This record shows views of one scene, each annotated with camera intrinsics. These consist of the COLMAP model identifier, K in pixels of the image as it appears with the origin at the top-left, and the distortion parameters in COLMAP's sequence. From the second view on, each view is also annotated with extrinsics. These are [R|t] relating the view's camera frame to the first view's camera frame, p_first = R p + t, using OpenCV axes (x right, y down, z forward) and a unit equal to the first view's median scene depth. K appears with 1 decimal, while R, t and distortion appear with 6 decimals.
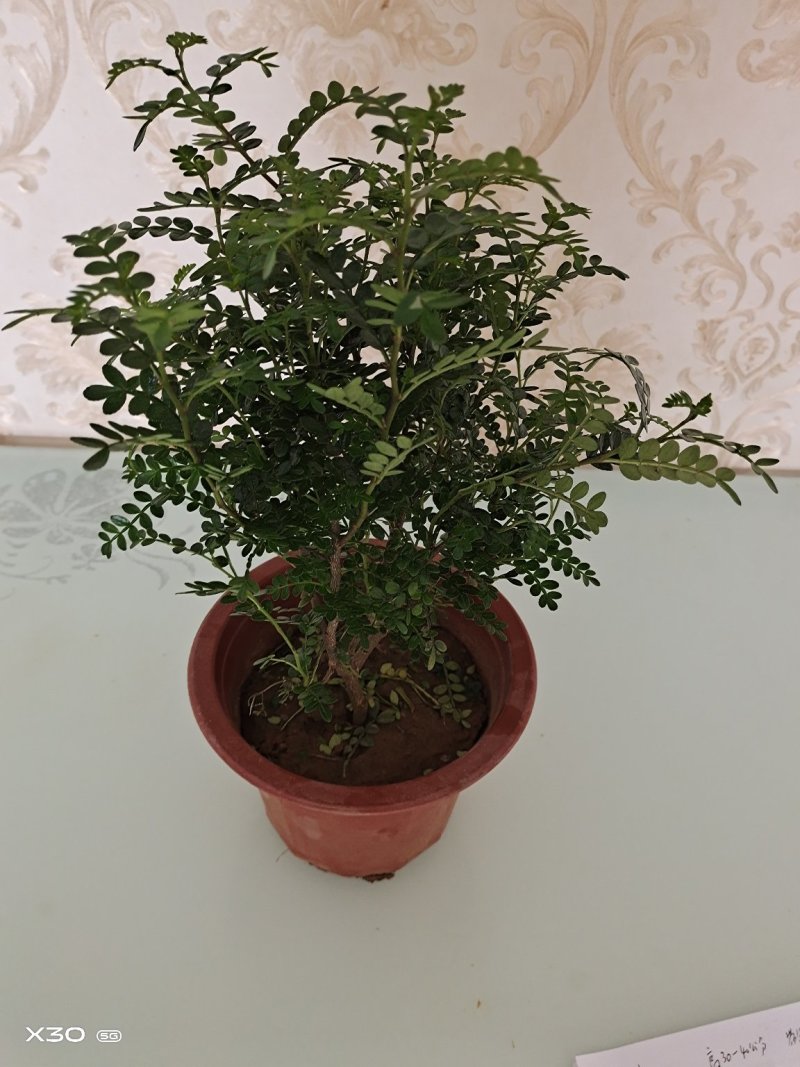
lens RADIAL K [[830.6, 0, 398.9], [0, 830.6, 538.6], [0, 0, 1]] dist [0.033063, -0.013008]
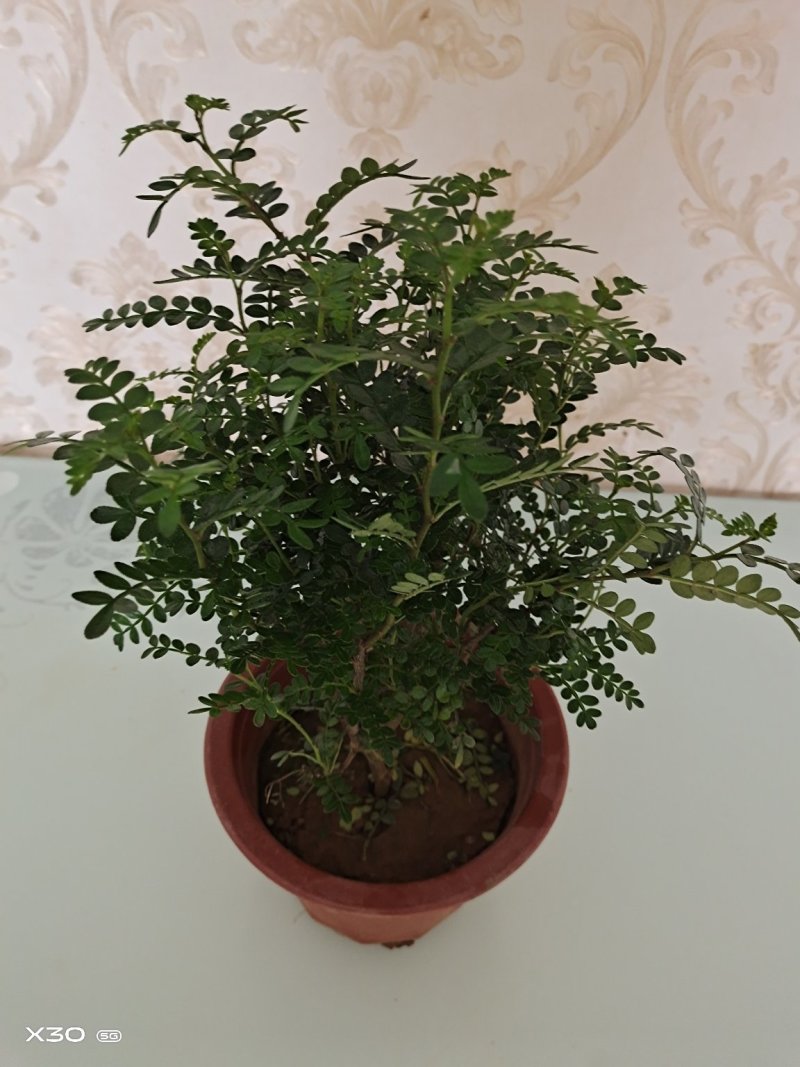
lens RADIAL K [[832.5, 0, 398.6], [0, 832.5, 536.8], [0, 0, 1]] dist [0.032288, -0.025827]
pose [[0.999276, 0.022867, -0.030393, -0.004802], [-0.021310, 0.998490, 0.050625, -0.122843], [0.031505, -0.049941, 0.998255, 0.051618]]
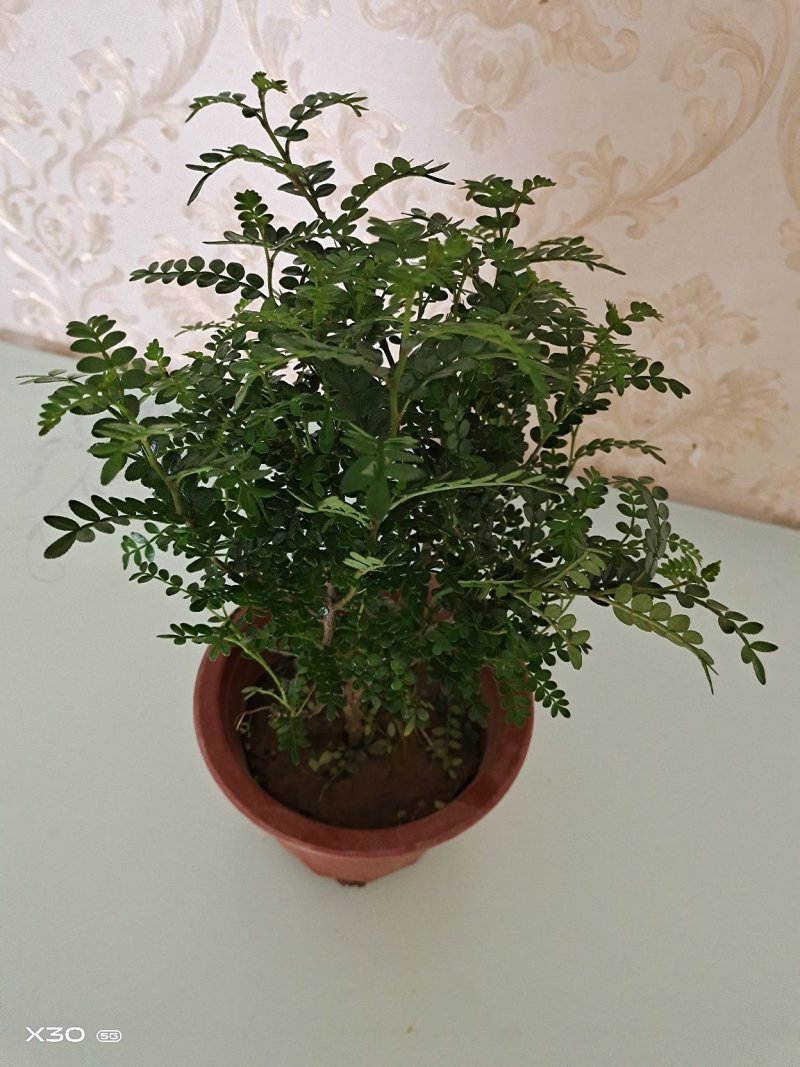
lens RADIAL K [[830.6, 0, 397.9], [0, 830.6, 535.1], [0, 0, 1]] dist [0.026865, -0.008779]
pose [[0.966051, 0.209891, -0.150637, 0.104452], [-0.193522, 0.974178, 0.116301, -0.158938], [0.171158, -0.083201, 0.981724, 0.020087]]
